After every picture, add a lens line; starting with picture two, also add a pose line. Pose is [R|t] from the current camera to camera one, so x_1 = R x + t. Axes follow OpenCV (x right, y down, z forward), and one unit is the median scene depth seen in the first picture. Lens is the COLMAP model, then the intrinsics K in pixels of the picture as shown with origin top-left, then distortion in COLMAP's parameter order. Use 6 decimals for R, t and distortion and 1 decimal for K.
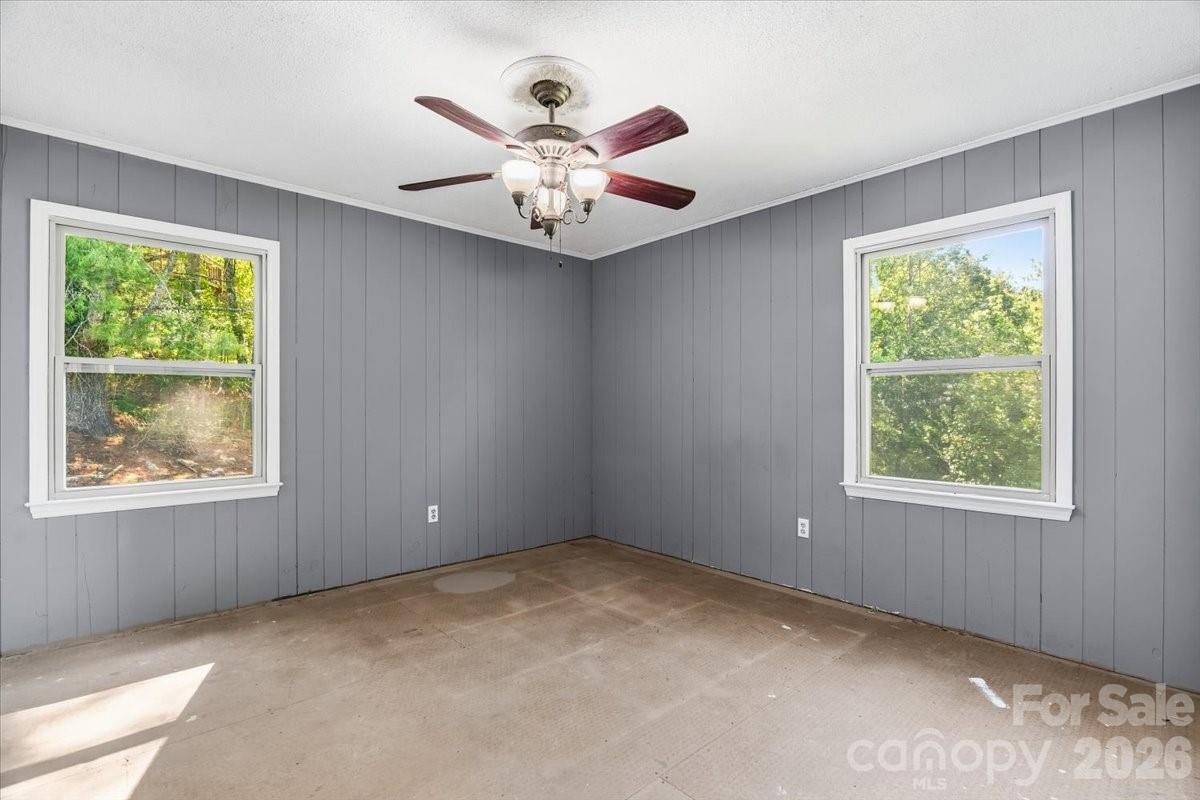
lens RADIAL K [[559.7, 0, 600.4], [0, 559.7, 401.6], [0, 0, 1]] dist [-0.022442, 0.004925]
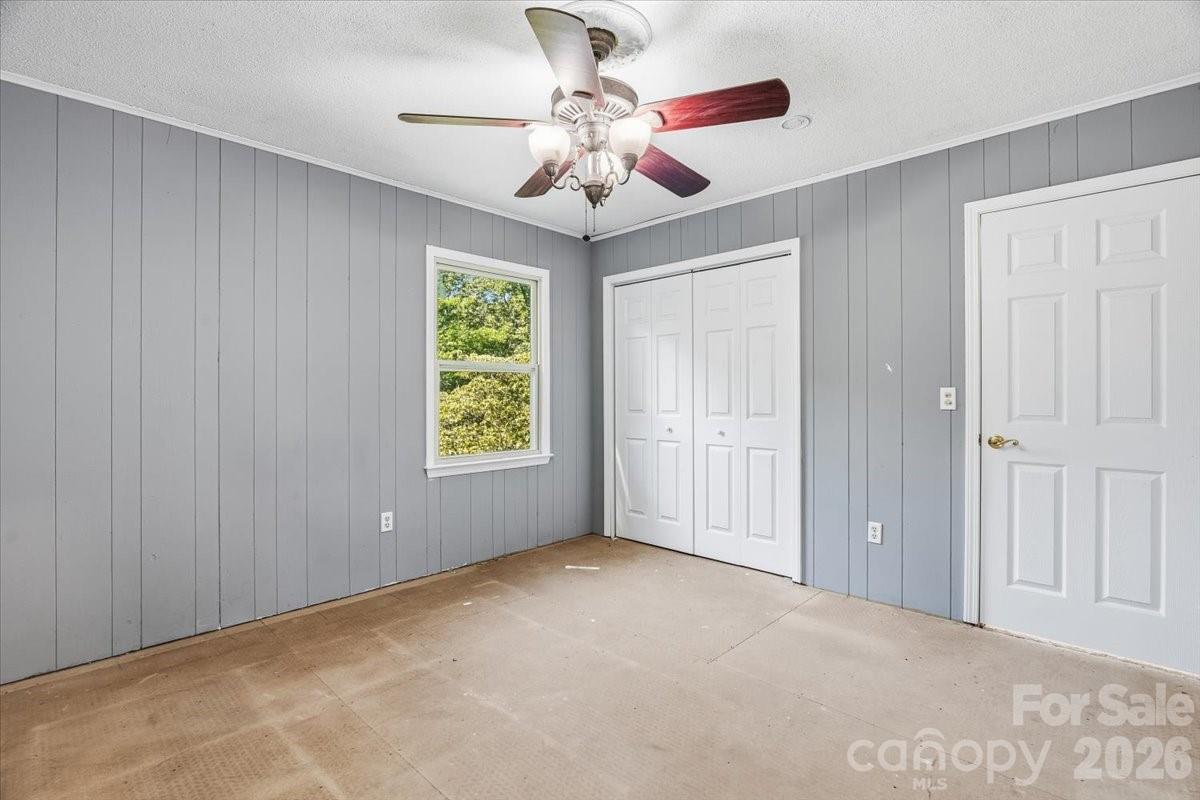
lens RADIAL K [[559.7, 0, 599.8], [0, 559.7, 391.9], [0, 0, 1]] dist [-0.022442, 0.004925]
pose [[-0.071108, 0.001518, 0.997467, -0.709212], [0.000253, 0.999999, -0.001504, -0.000154], [-0.997469, 0.000145, -0.071108, 0.771830]]
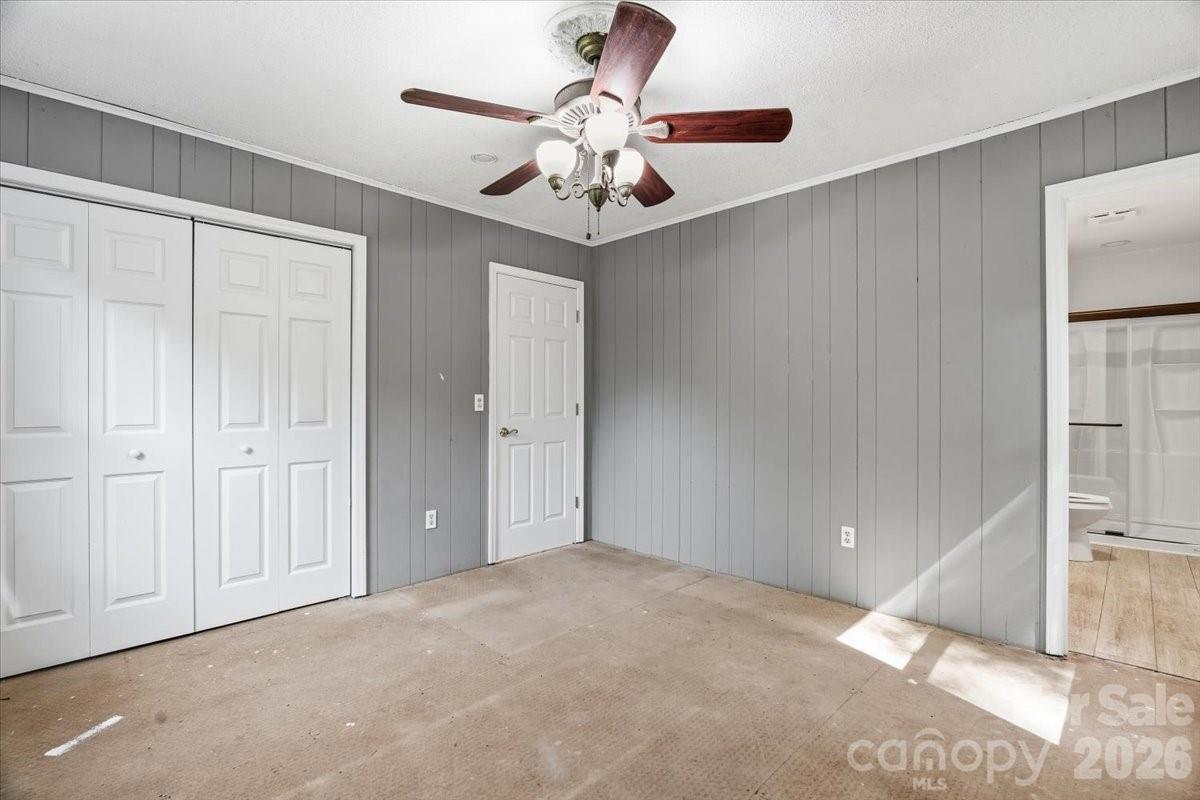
lens RADIAL K [[559.7, 0, 593.7], [0, 559.7, 397.8], [0, 0, 1]] dist [-0.022442, 0.004925]
pose [[-0.998182, -0.000698, -0.060268, -0.020738], [-0.000274, 0.999975, -0.007036, 0.007580], [0.060272, -0.007007, -0.998157, 1.374139]]
